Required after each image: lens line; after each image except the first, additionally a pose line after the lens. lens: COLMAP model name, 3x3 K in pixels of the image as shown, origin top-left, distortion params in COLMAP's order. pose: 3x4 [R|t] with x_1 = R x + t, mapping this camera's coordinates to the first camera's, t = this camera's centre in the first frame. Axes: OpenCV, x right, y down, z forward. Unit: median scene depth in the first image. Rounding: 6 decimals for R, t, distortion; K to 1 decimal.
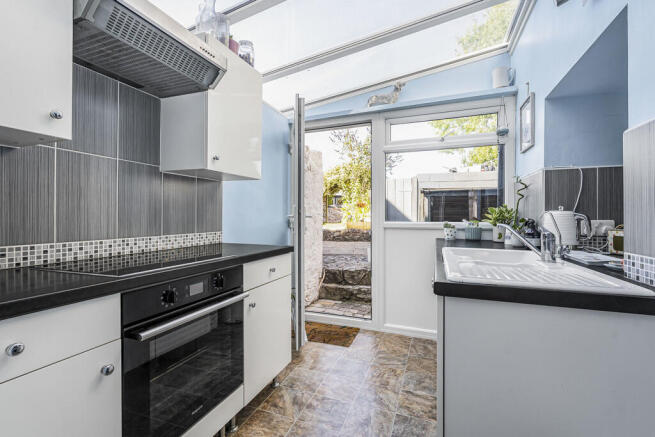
lens RADIAL K [[303.0, 0, 332.8], [0, 303.0, 221.5], [0, 0, 1]] dist [0.000482, 0.000122]
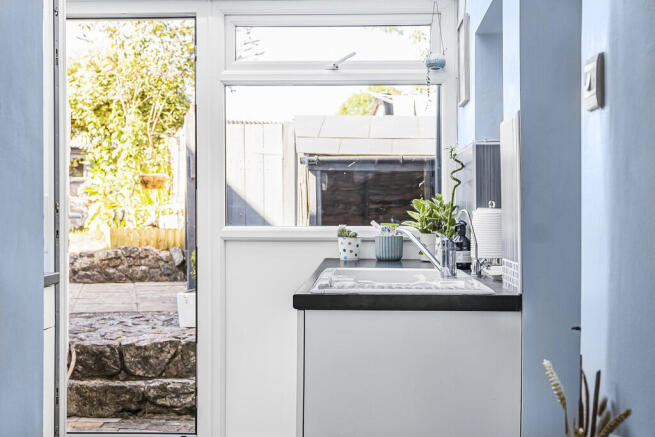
lens RADIAL K [[969.4, 0, 328.8], [0, 969.4, 218.4], [0, 0, 1]] dist [0.100282, 0.000000]
pose [[0.957821, -0.001574, 0.287362, -0.081267], [0.004402, 0.999948, -0.009196, 0.002036], [-0.287333, 0.010073, 0.957778, -0.375452]]
